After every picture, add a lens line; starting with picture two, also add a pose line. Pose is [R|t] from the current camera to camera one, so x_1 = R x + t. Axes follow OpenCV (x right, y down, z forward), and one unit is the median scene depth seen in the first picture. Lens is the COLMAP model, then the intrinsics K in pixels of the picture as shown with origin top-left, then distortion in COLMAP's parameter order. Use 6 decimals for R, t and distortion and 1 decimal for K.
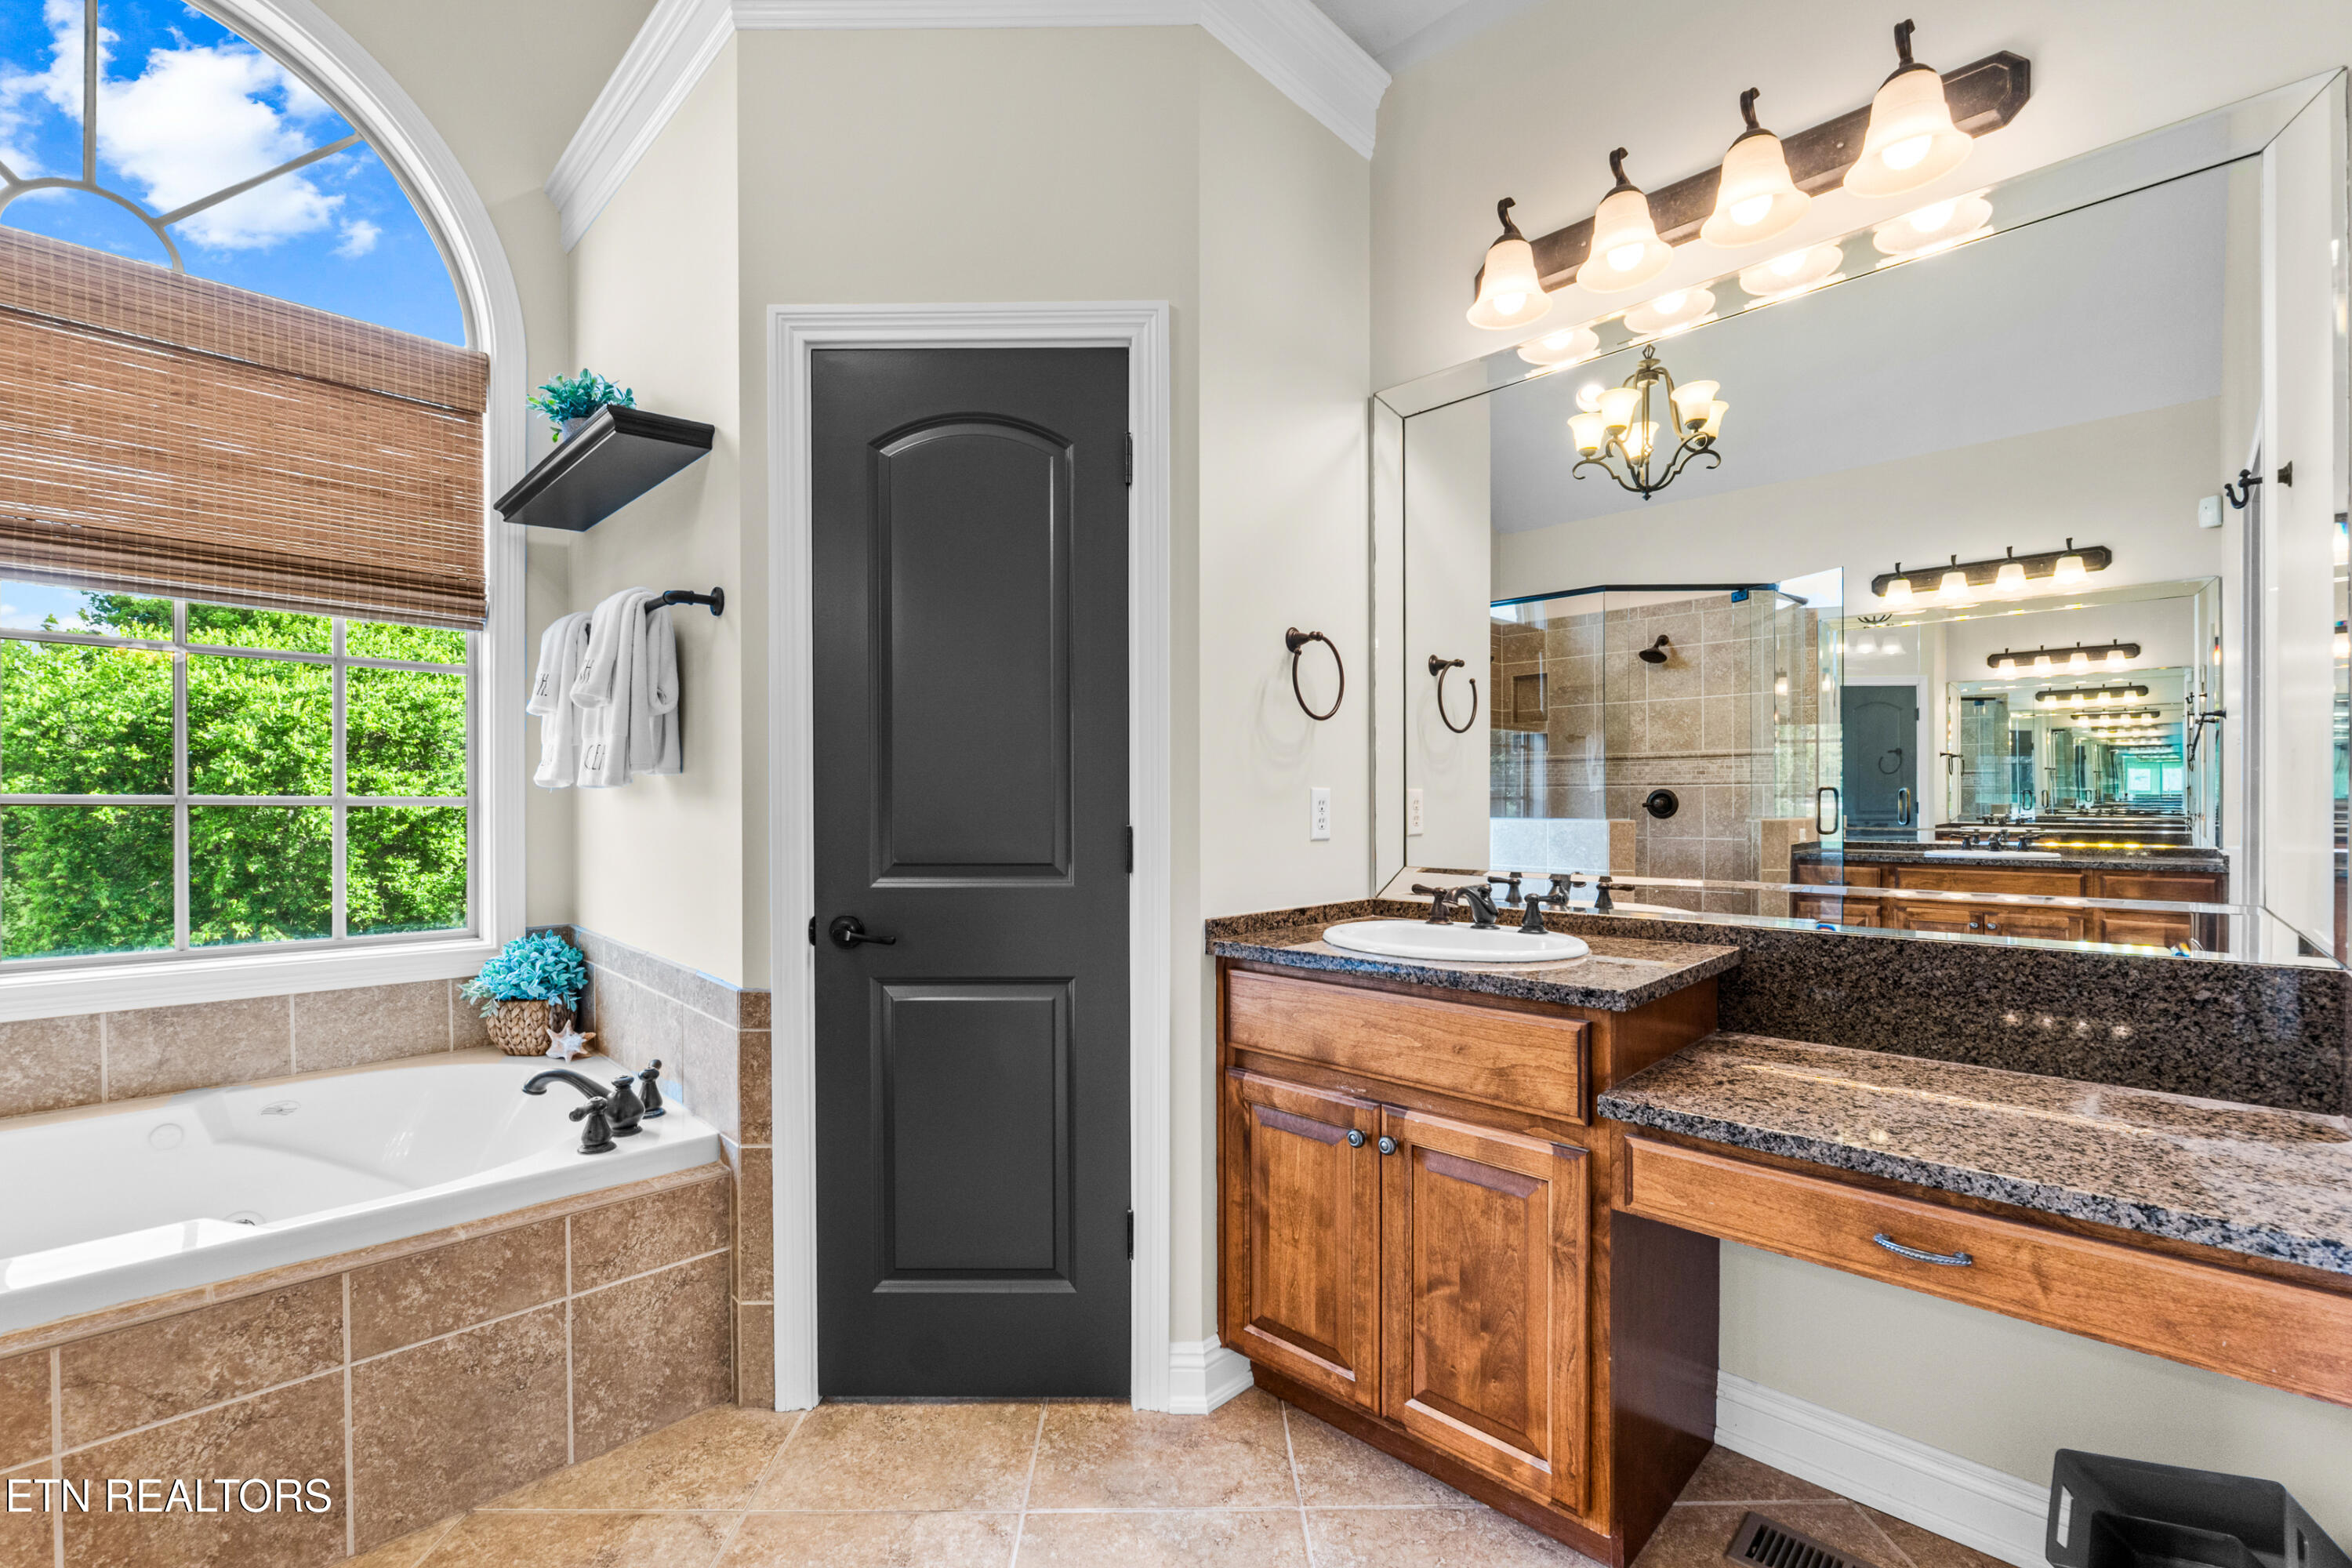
lens RADIAL K [[1002.4, 0, 1176.2], [0, 1002.4, 814.4], [0, 0, 1]] dist [-0.008632, 0.000120]
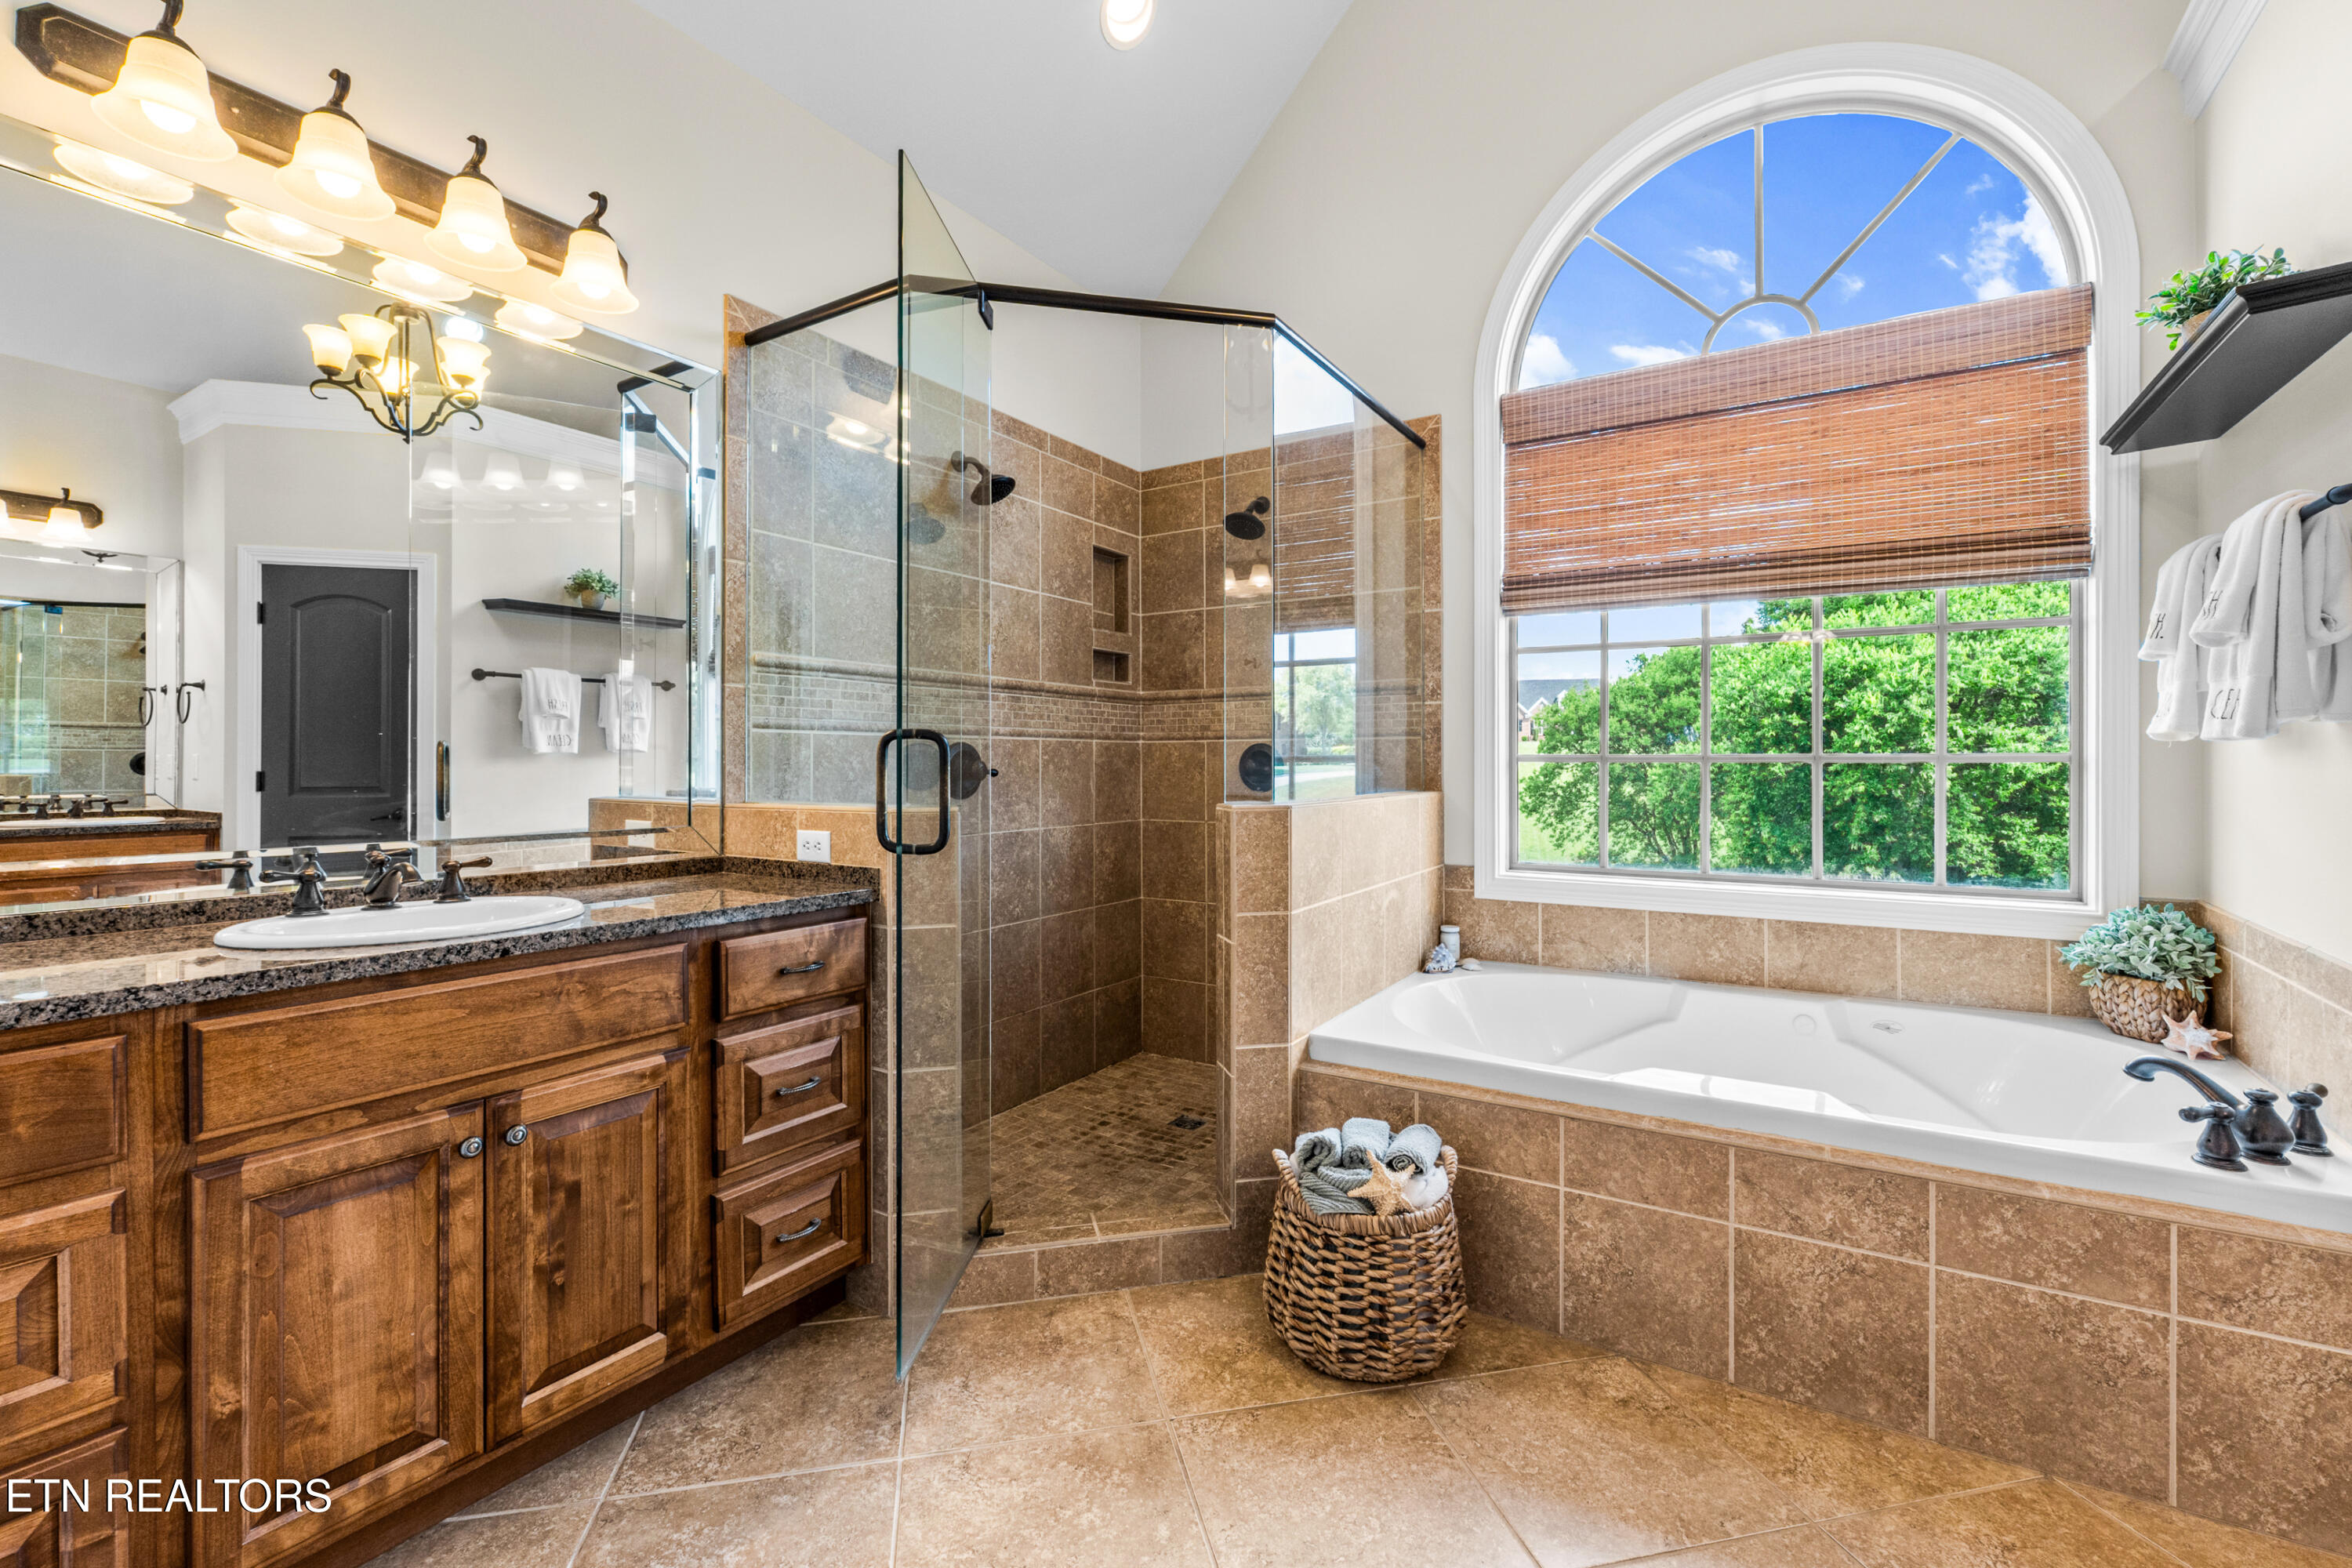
lens RADIAL K [[1006.7, 0, 1179.7], [0, 1006.7, 761.6], [0, 0, 1]] dist [-0.005852, -0.000055]
pose [[0.210424, -0.001506, -0.977609, 0.057783], [-0.008198, 0.999961, -0.003305, 0.001348], [0.977576, 0.008710, 0.210403, -0.042926]]
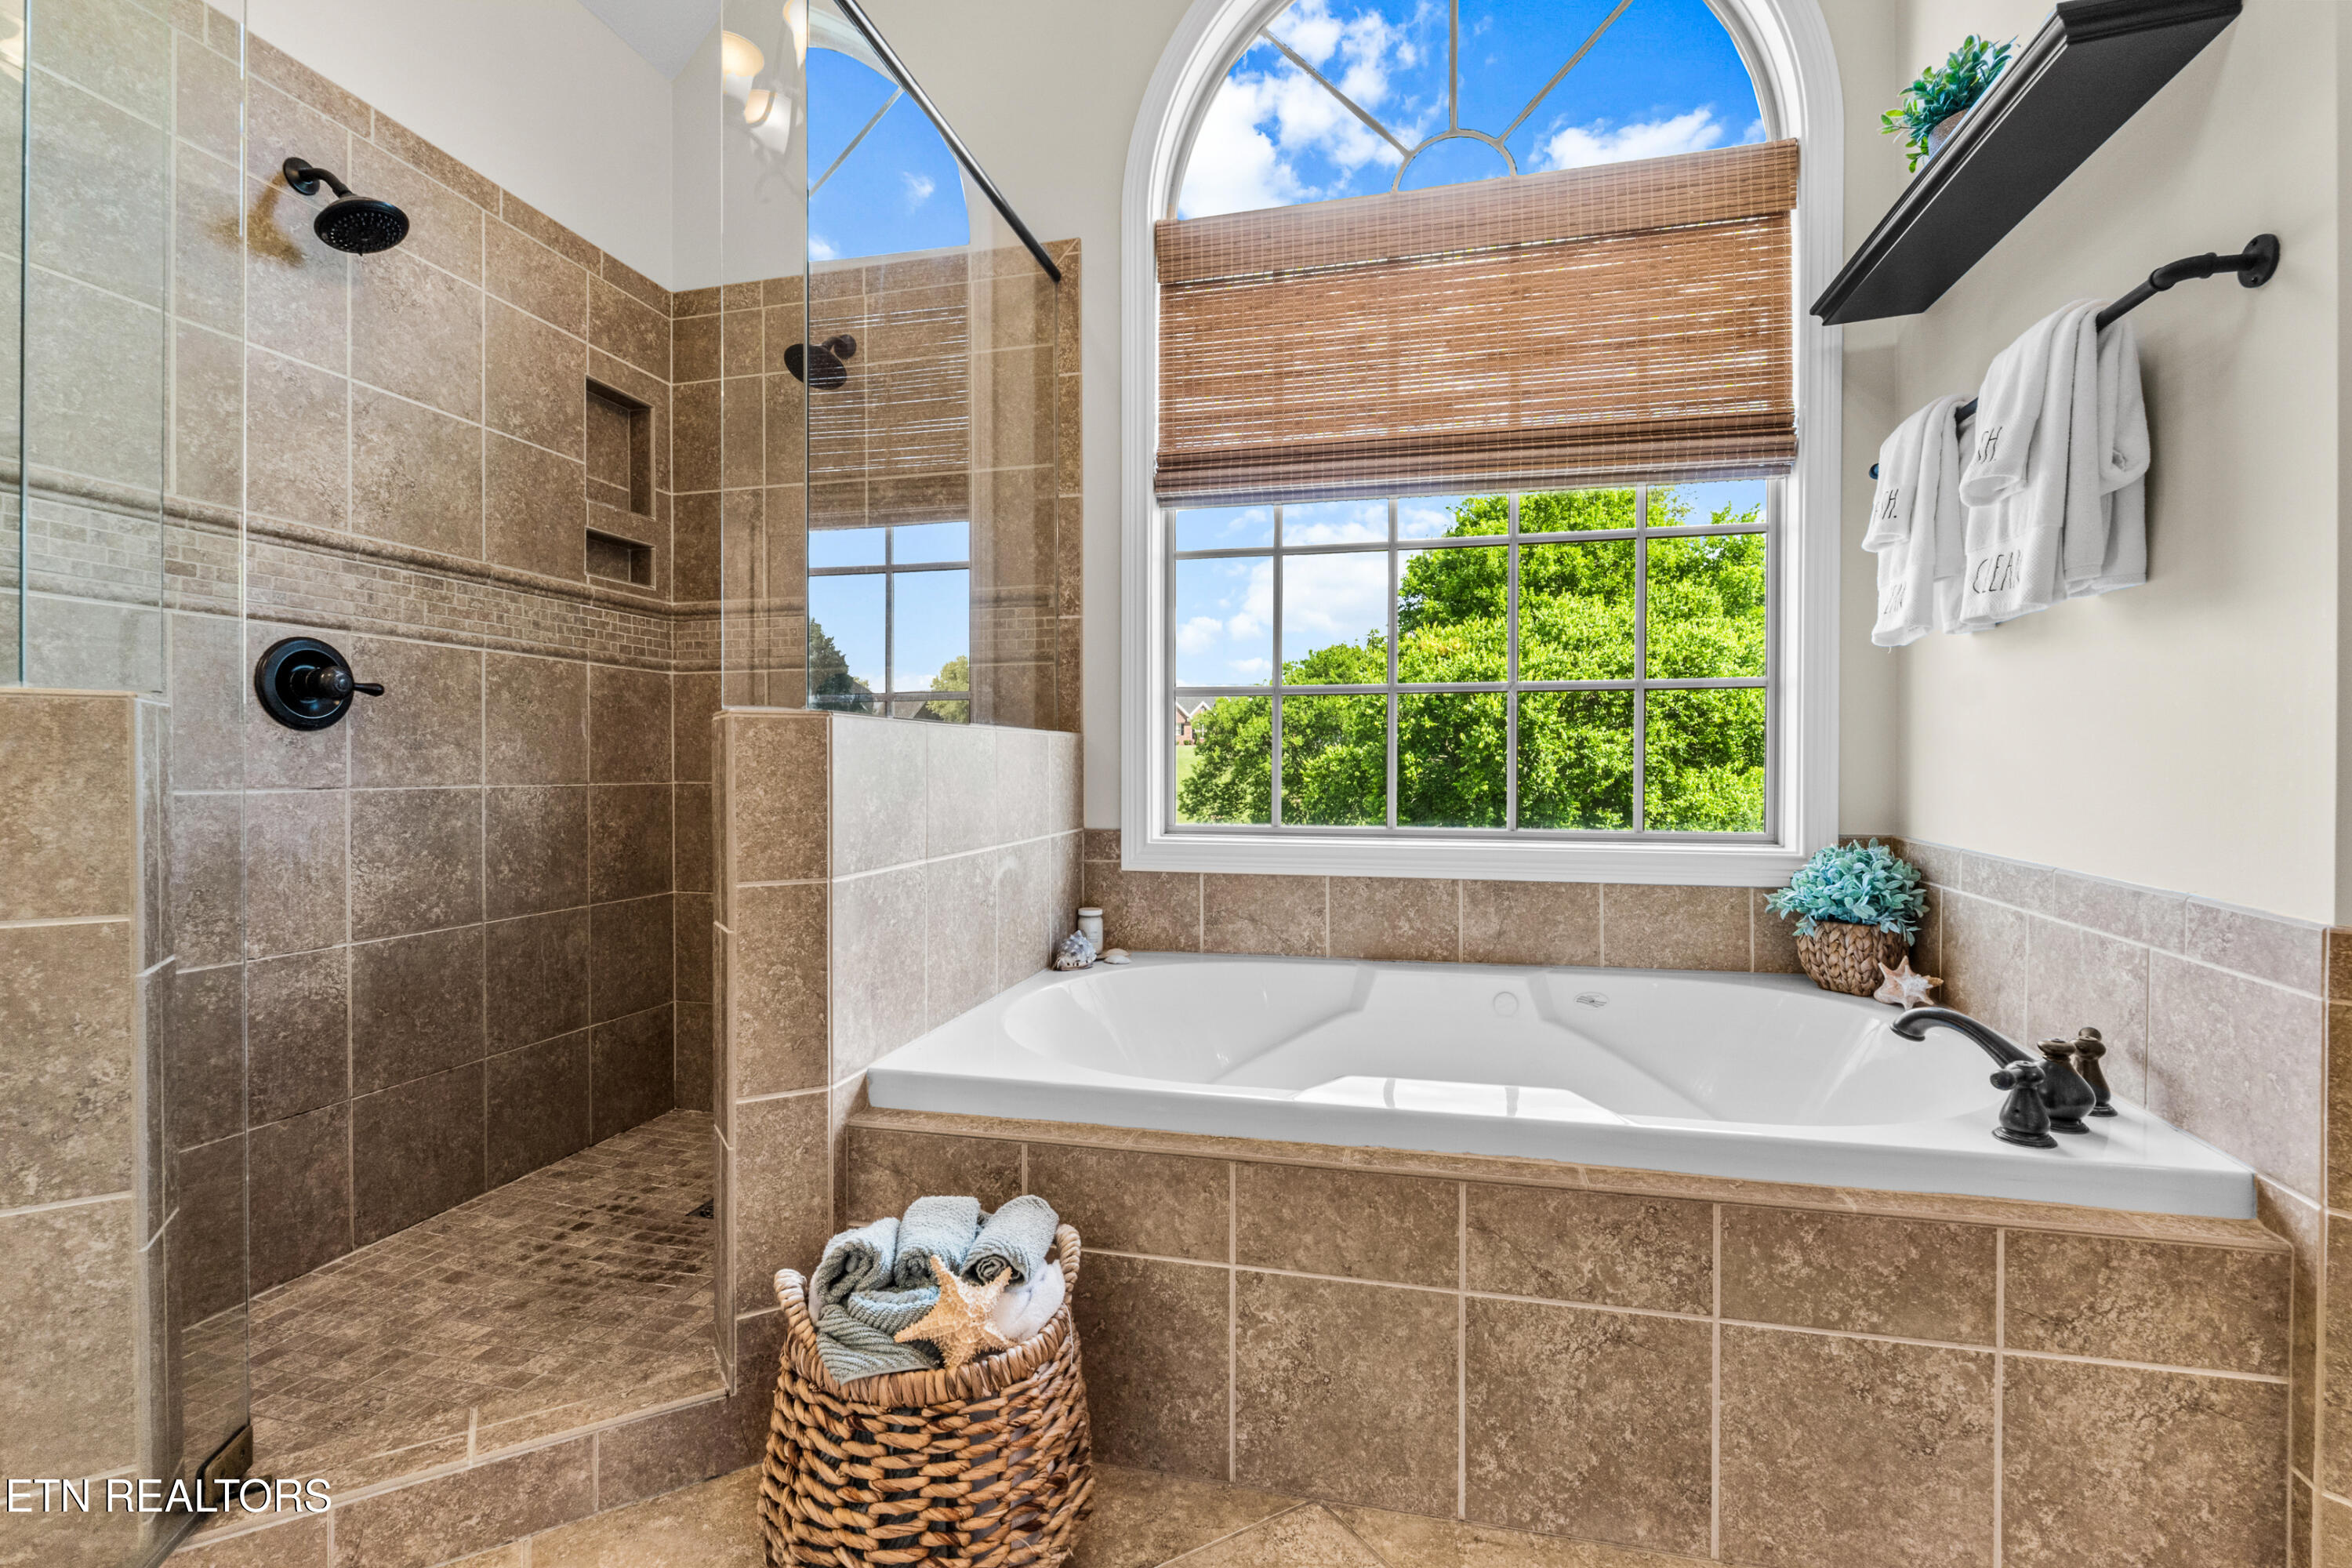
lens RADIAL K [[1069.2, 0, 1175.9], [0, 1069.2, 775.1], [0, 0, 1]] dist [-0.006060, -0.000303]
pose [[0.507523, 0.005526, -0.861620, -0.218463], [-0.008147, 0.999966, 0.001614, 0.081216], [0.861599, 0.006200, 0.507551, 0.128456]]
